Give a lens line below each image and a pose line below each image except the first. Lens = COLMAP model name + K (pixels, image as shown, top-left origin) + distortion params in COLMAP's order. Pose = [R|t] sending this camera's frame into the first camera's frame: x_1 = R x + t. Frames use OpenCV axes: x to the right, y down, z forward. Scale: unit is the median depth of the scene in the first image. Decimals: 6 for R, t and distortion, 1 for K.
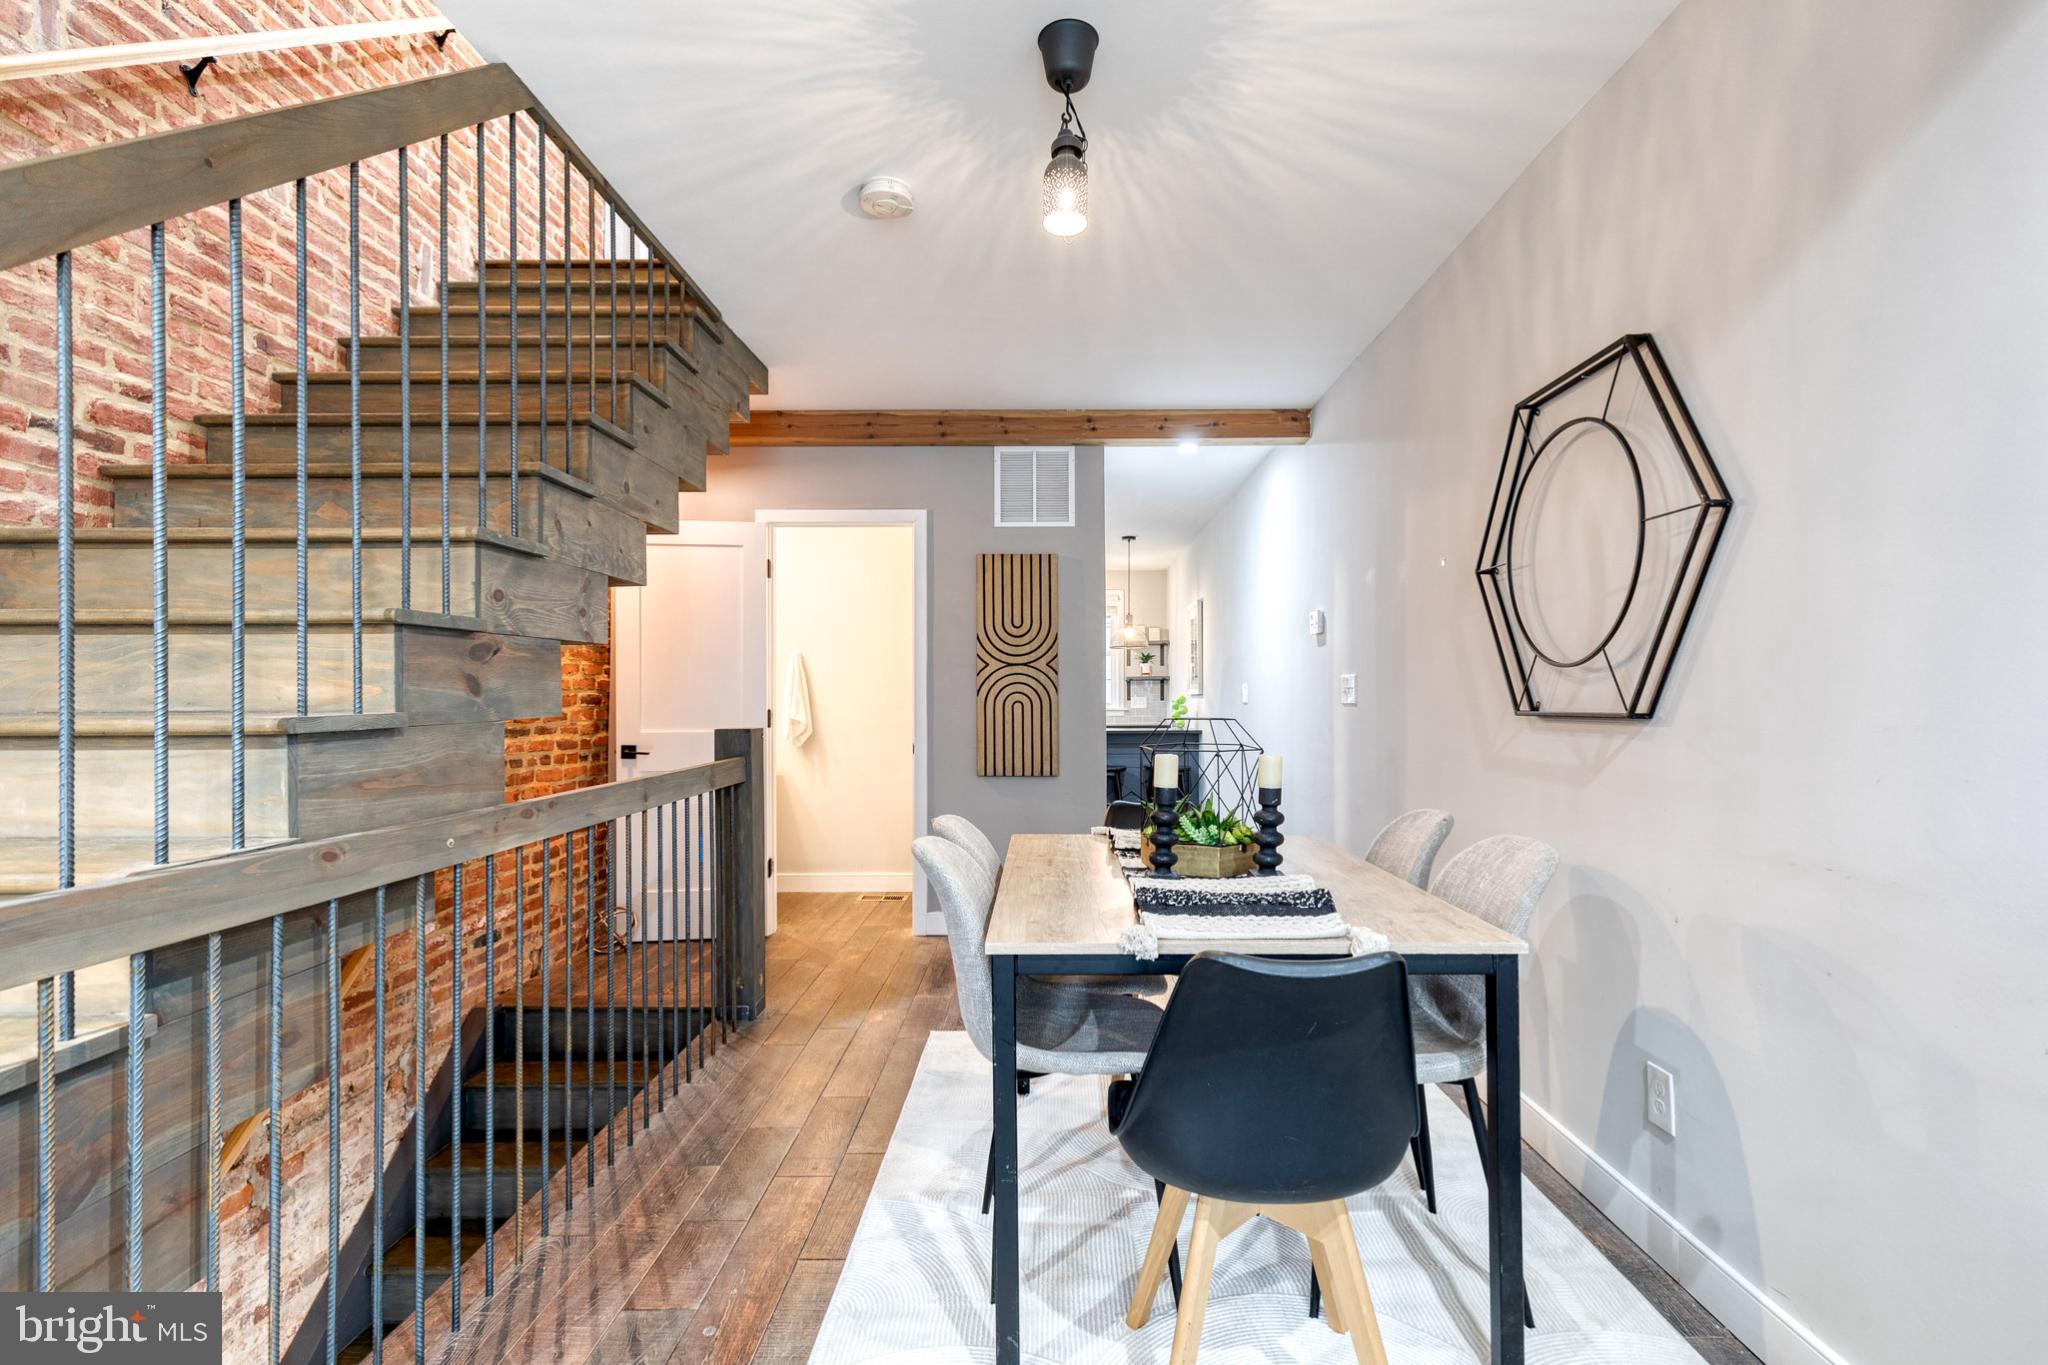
lens RADIAL K [[908.0, 0, 1024.0], [0, 908.0, 682.5], [0, 0, 1]] dist [0.000493, 0.000159]
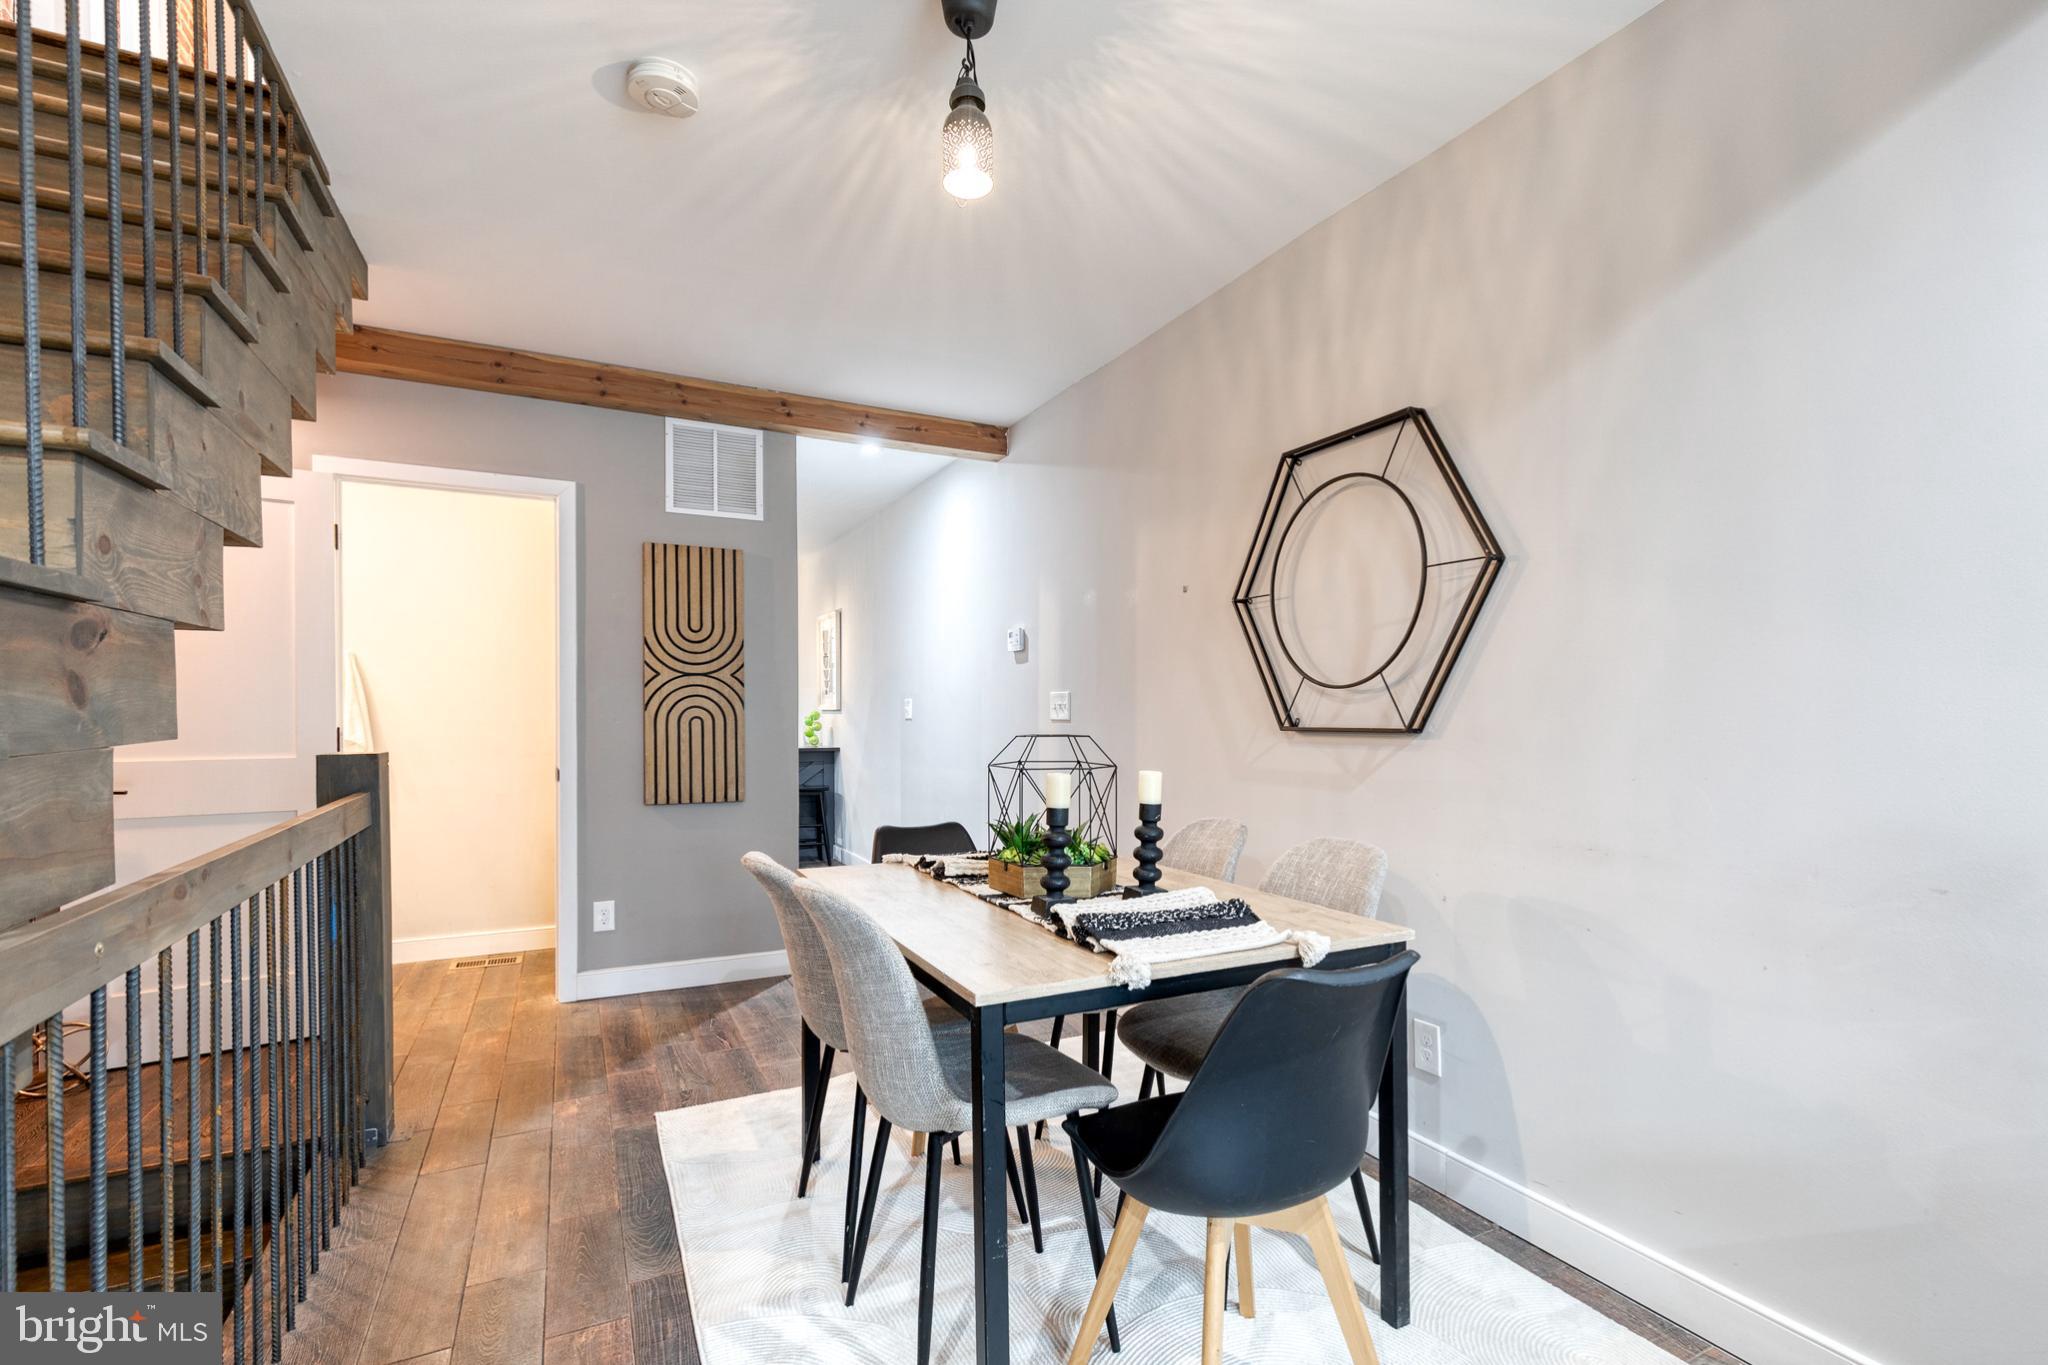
lens RADIAL K [[936.7, 0, 1026.1], [0, 936.7, 713.3], [0, 0, 1]] dist [0.002582, -0.000509]
pose [[0.886019, 0.004118, 0.463630, -0.271528], [-0.011857, 0.999835, 0.013780, 0.002456], [-0.463497, -0.017706, 0.885922, 0.119108]]
